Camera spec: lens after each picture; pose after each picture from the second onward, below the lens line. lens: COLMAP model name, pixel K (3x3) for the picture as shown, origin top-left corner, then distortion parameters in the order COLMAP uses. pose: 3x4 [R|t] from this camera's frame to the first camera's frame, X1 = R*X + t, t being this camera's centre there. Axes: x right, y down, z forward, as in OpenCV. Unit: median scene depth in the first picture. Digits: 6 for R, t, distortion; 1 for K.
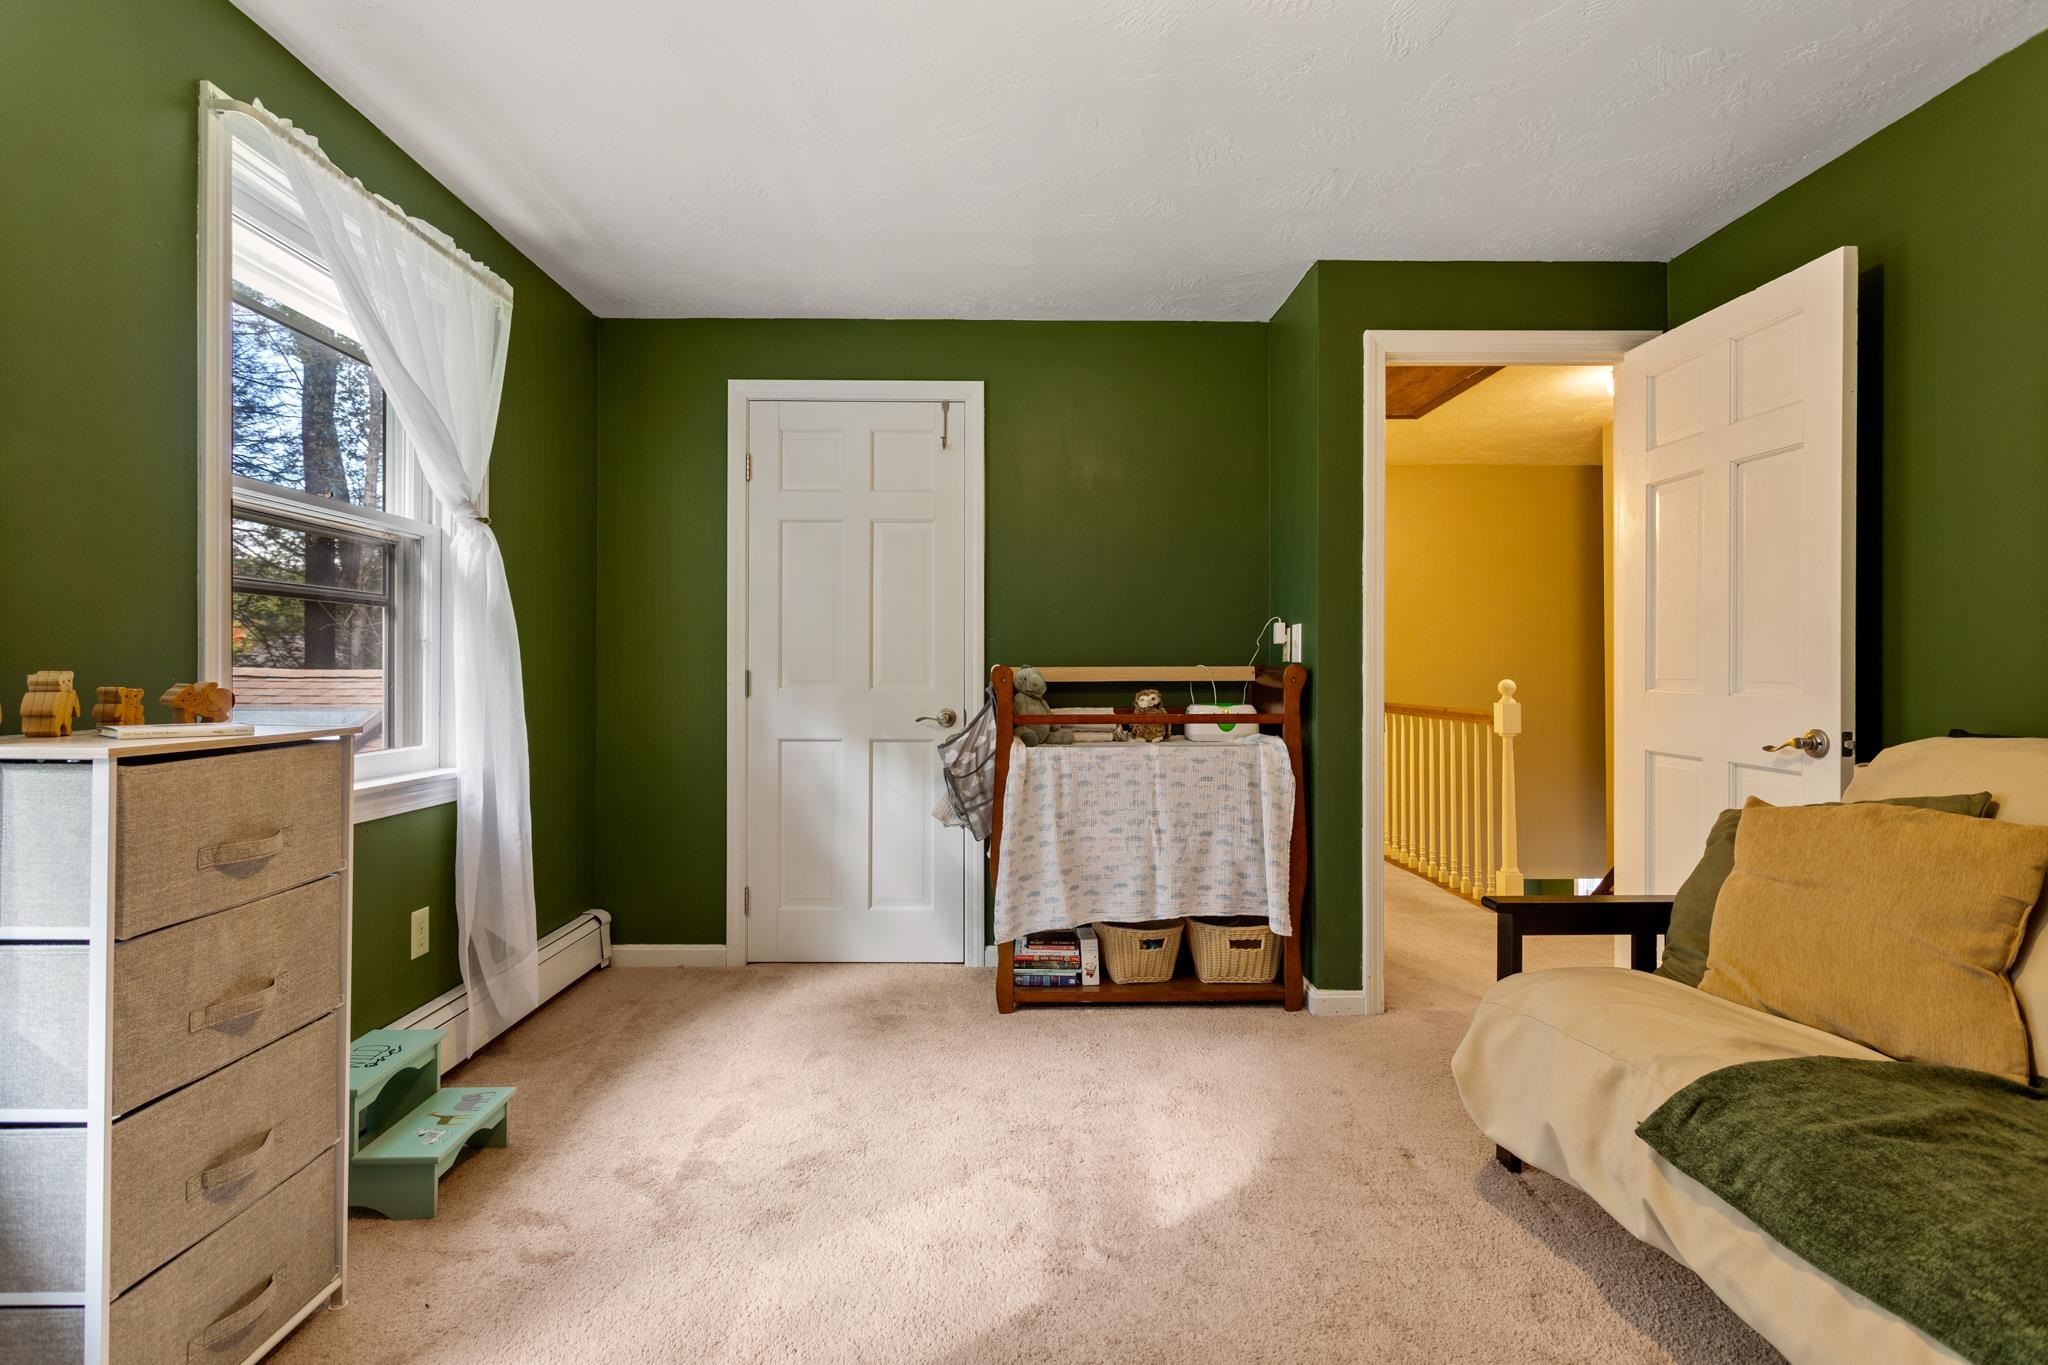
lens RADIAL K [[984.6, 0, 1034.8], [0, 984.6, 662.1], [0, 0, 1]] dist [0.024410, -0.001404]
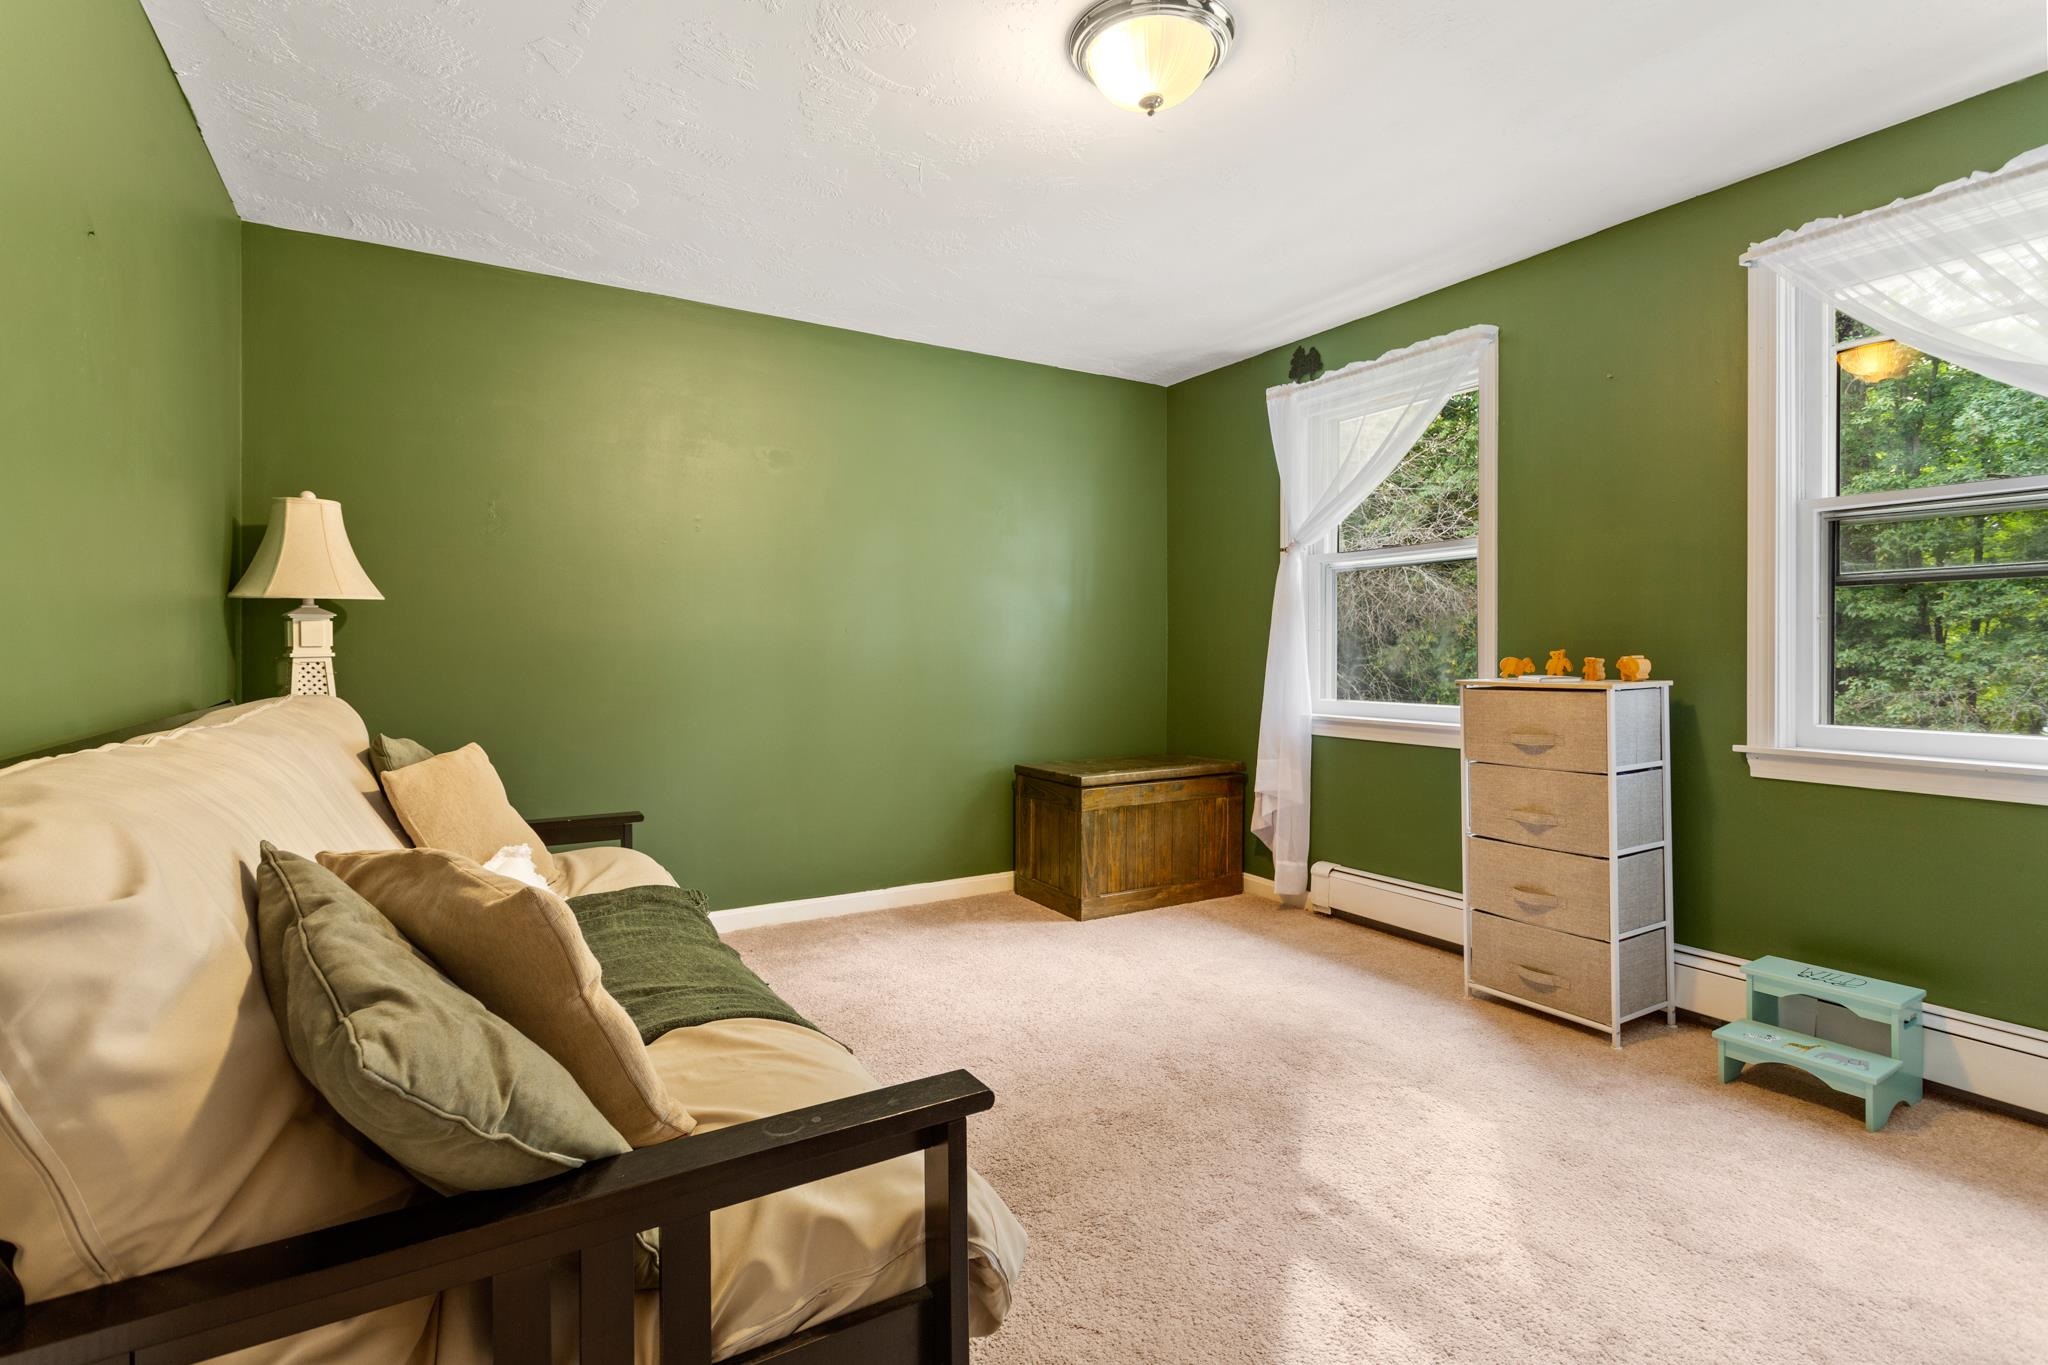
lens RADIAL K [[984.6, 0, 1024.1], [0, 984.6, 666.3], [0, 0, 1]] dist [0.024410, -0.001404]
pose [[-0.863892, 0.010311, -0.503572, 0.664869], [0.003595, 0.999891, 0.014305, 0.006505], [0.503665, 0.010548, -0.863835, 1.375886]]
